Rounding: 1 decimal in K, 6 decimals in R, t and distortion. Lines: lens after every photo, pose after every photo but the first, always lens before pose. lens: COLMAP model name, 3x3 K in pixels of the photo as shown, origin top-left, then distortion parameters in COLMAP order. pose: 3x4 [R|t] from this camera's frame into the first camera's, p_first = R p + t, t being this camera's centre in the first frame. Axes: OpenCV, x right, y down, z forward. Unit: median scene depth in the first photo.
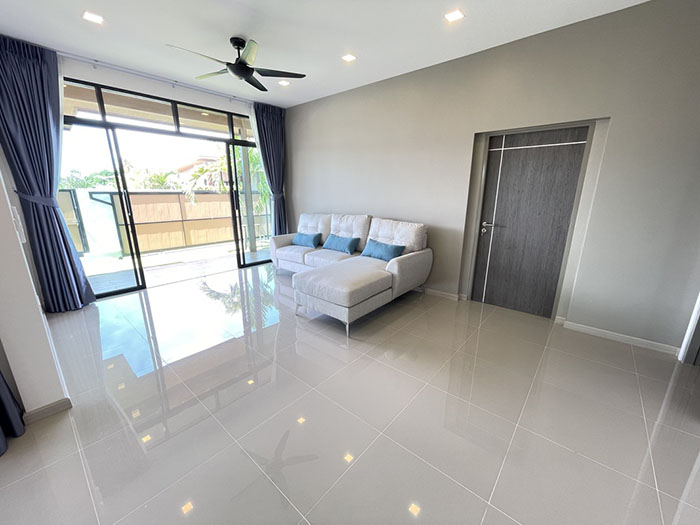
lens RADIAL K [[282.6, 0, 350.7], [0, 282.6, 265.1], [0, 0, 1]] dist [-0.003515, -0.000191]
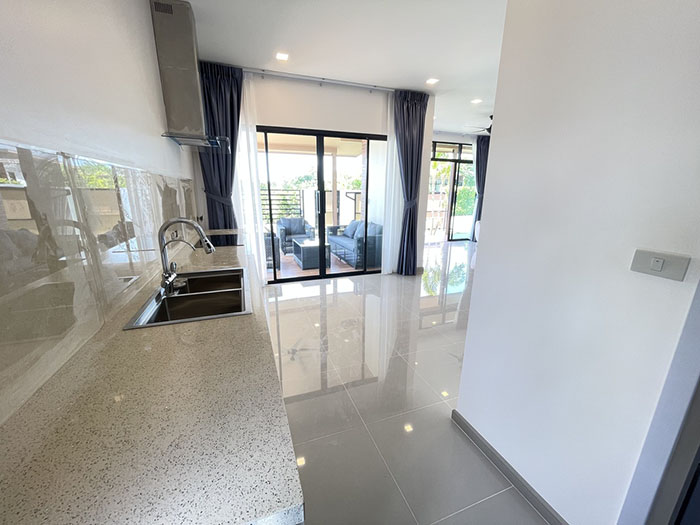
lens RADIAL K [[282.6, 0, 349.1], [0, 282.6, 263.4], [0, 0, 1]] dist [-0.003515, -0.000191]
pose [[0.870358, 0.119266, -0.477758, -0.125760], [-0.121670, 0.992229, 0.026043, 0.178123], [0.477151, 0.035462, 0.878105, -0.699567]]
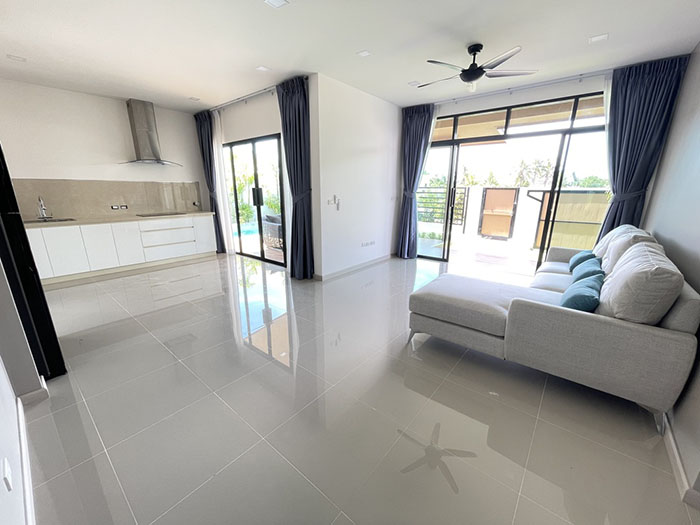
lens RADIAL K [[282.6, 0, 346.5], [0, 282.6, 261.7], [0, 0, 1]] dist [-0.003515, -0.000191]
pose [[0.021484, 0.244962, -0.969295, 0.487085], [-0.253181, 0.939249, 0.231757, -0.093993], [0.967180, 0.240427, 0.082199, 0.378212]]
